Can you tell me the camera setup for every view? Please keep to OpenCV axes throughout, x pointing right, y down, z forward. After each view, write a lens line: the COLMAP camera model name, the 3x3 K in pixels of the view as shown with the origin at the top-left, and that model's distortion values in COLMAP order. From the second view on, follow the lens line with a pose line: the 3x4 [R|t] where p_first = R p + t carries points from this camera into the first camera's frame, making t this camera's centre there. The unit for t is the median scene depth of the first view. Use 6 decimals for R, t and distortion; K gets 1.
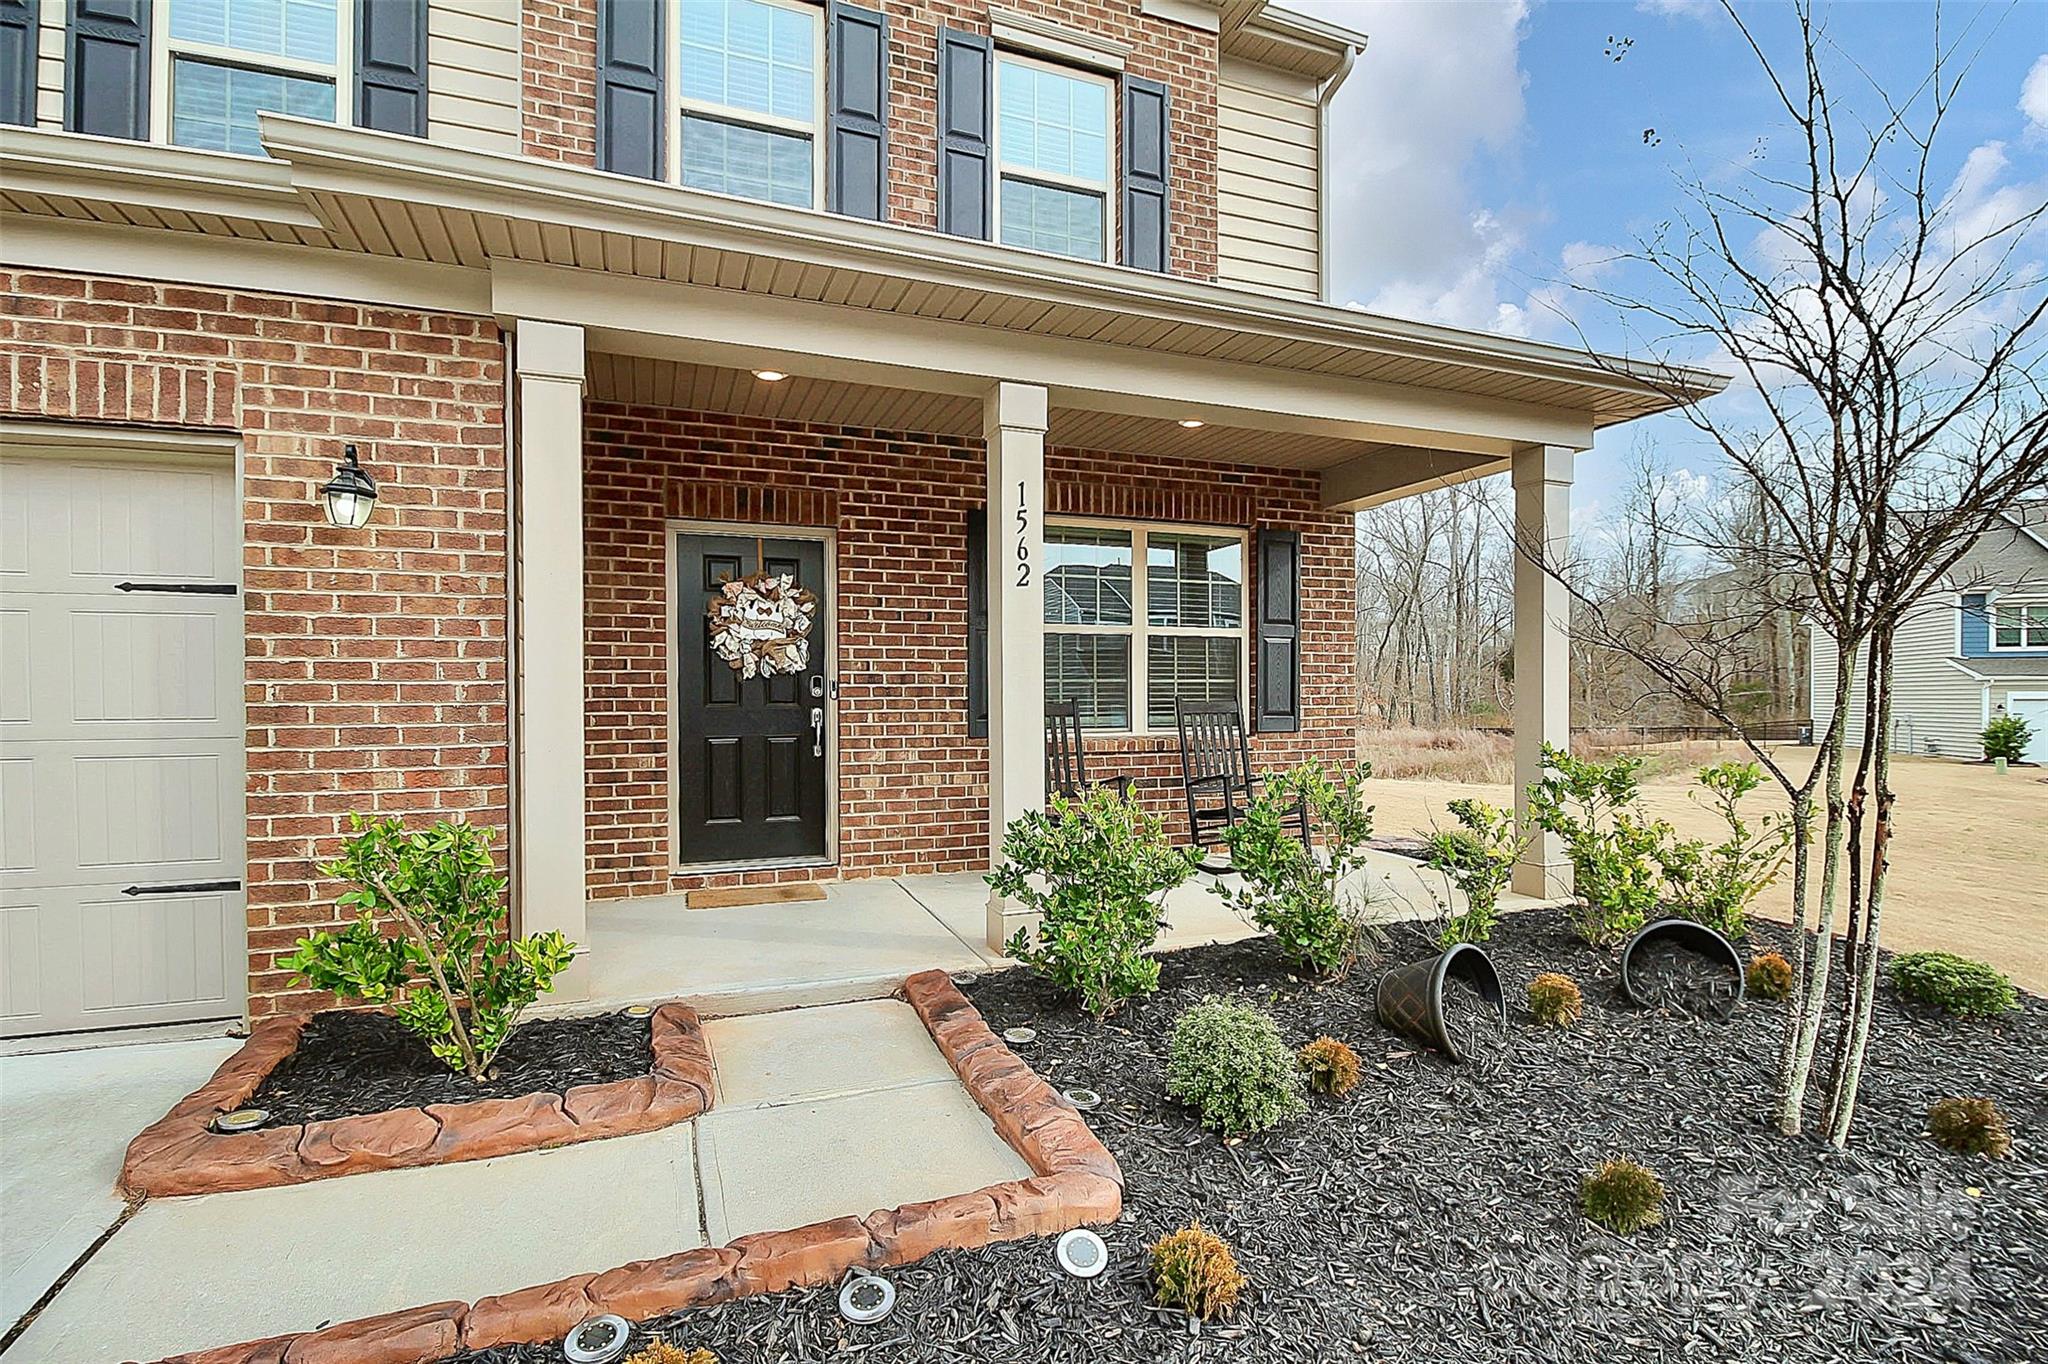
lens RADIAL K [[951.4, 0, 973.5], [0, 951.4, 697.9], [0, 0, 1]] dist [-0.000725, -0.010687]
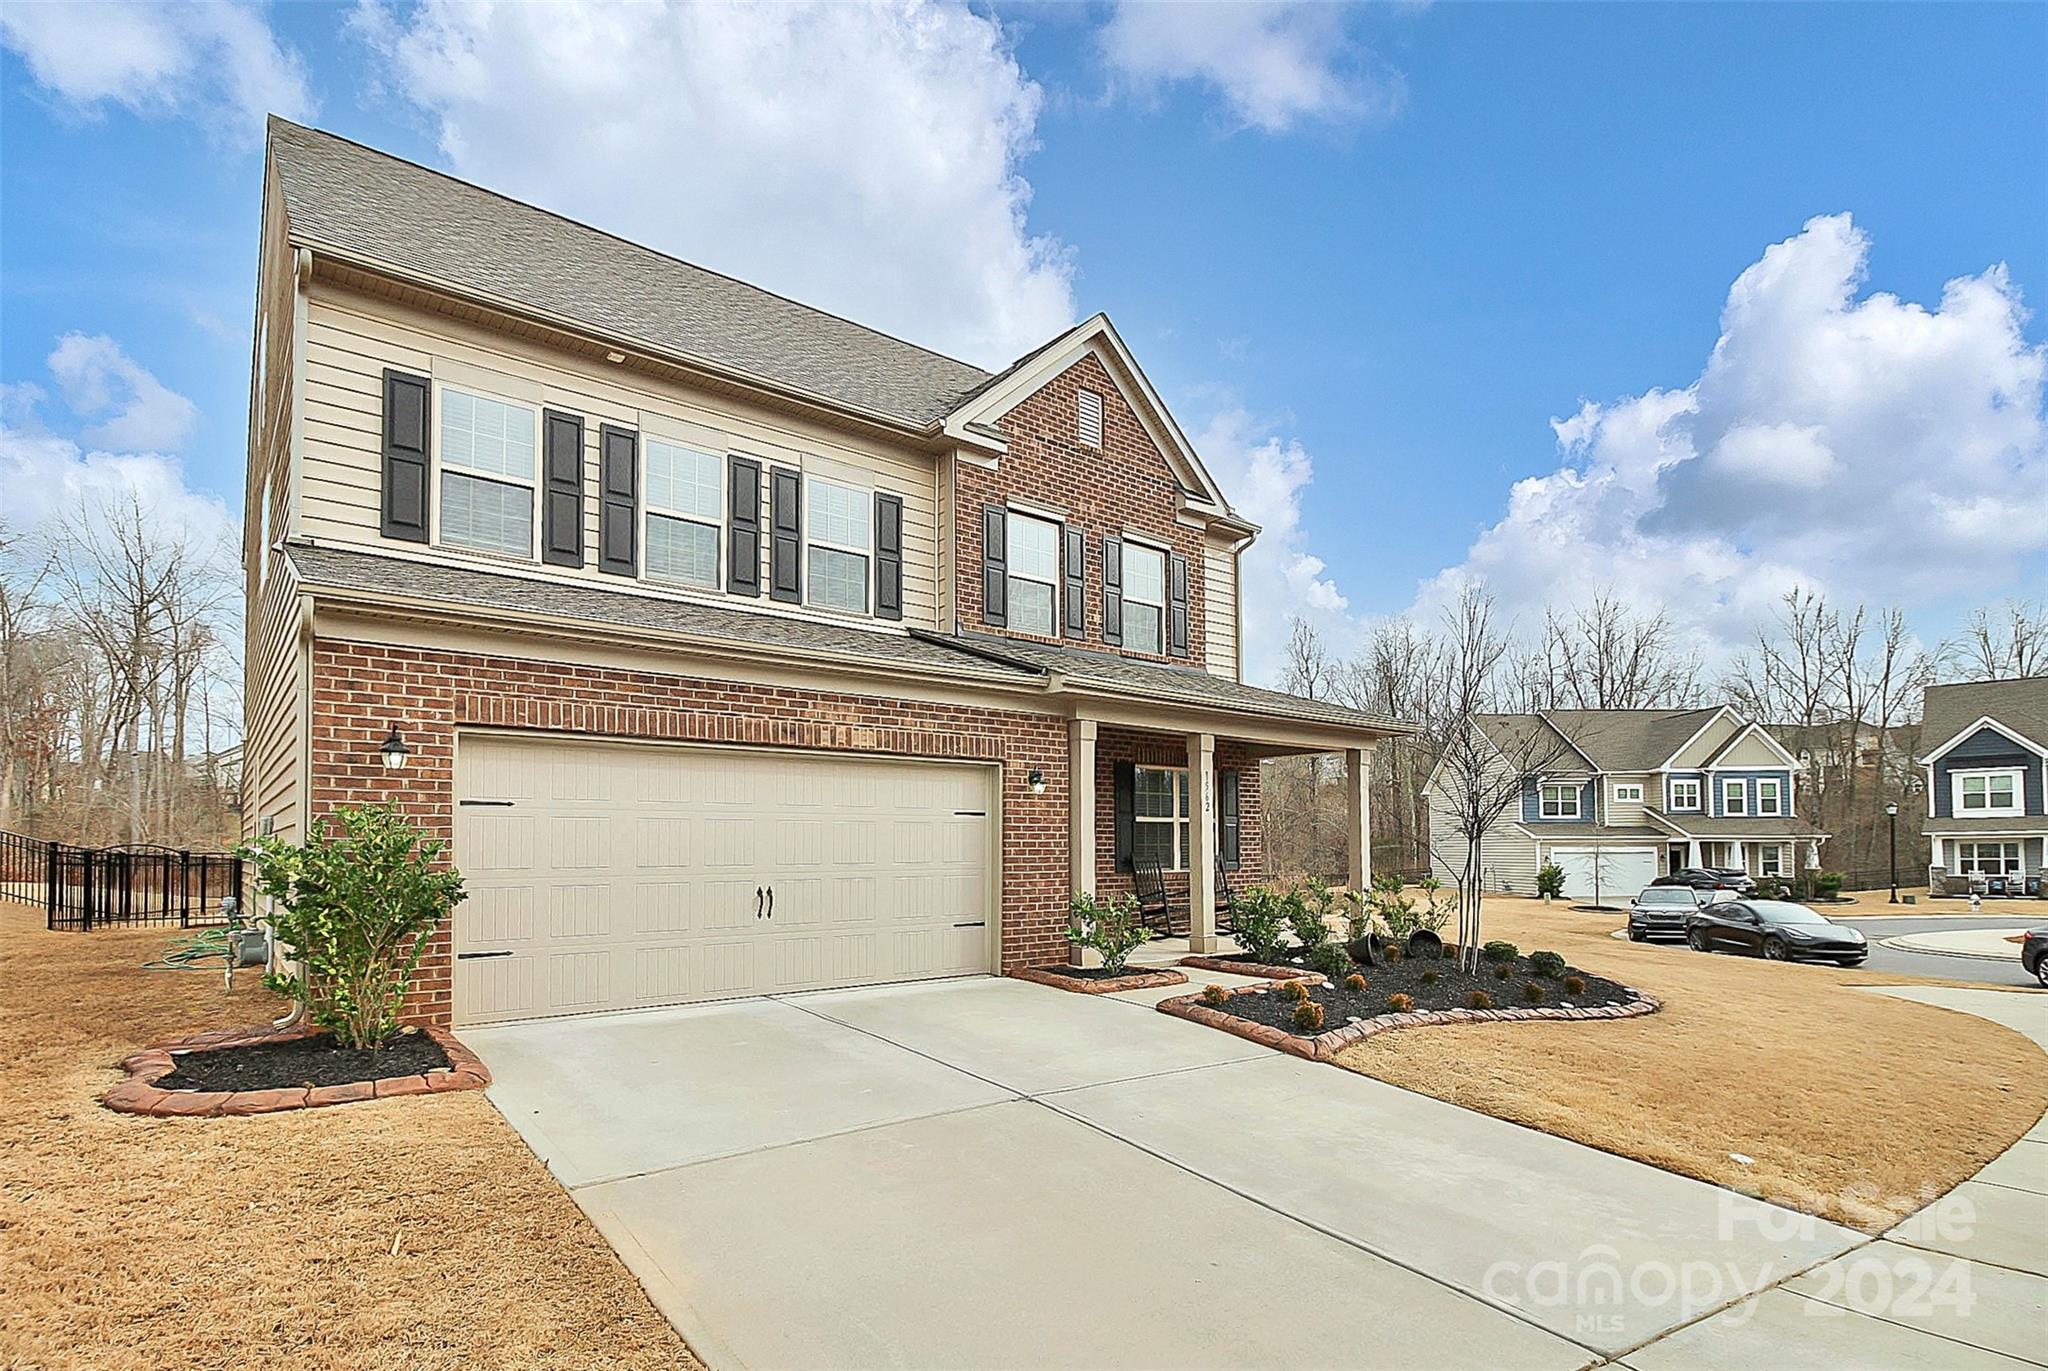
lens RADIAL K [[989.9, 0, 955.1], [0, 989.9, 799.9], [0, 0, 1]] dist [-0.001709, -0.000222]
pose [[0.959850, 0.015873, 0.280066, -1.410243], [-0.001883, 0.998740, -0.050148, -0.011299], [-0.280509, 0.047607, 0.958670, -1.448812]]
